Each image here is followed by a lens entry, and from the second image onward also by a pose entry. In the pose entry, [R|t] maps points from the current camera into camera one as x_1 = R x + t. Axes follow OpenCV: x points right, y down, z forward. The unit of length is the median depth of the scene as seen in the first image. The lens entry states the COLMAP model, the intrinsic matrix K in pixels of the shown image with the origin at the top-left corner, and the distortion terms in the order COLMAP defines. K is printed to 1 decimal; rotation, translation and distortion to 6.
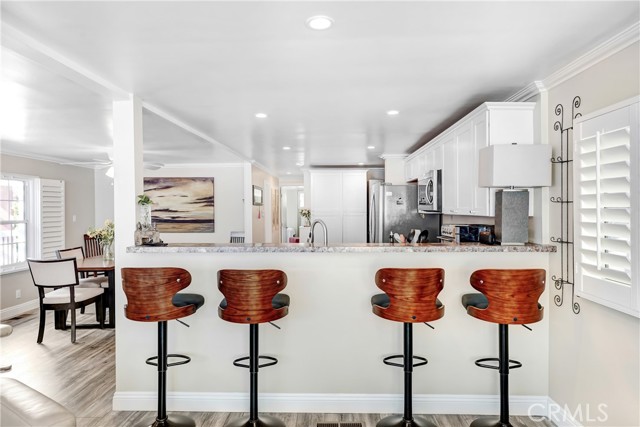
lens RADIAL K [[397.2, 0, 321.1], [0, 397.2, 211.9], [0, 0, 1]] dist [0.006198, 0.000926]
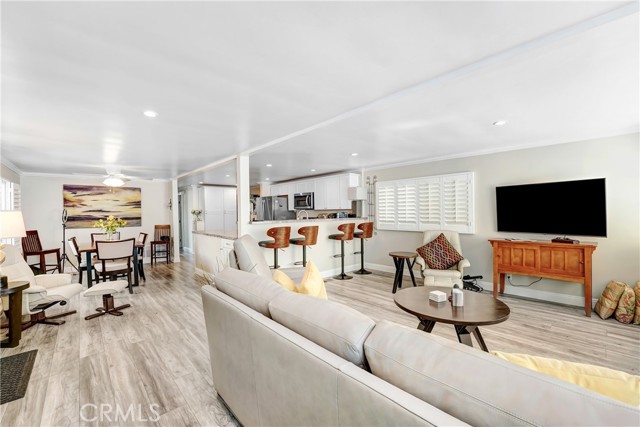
lens RADIAL K [[266.7, 0, 316.5], [0, 266.7, 212.1], [0, 0, 1]] dist [-0.018694, 0.001510]
pose [[0.735272, -0.005429, 0.677750, -0.456075], [0.014853, 0.999857, -0.008105, 0.018341], [-0.677609, 0.016026, 0.735248, -0.139820]]
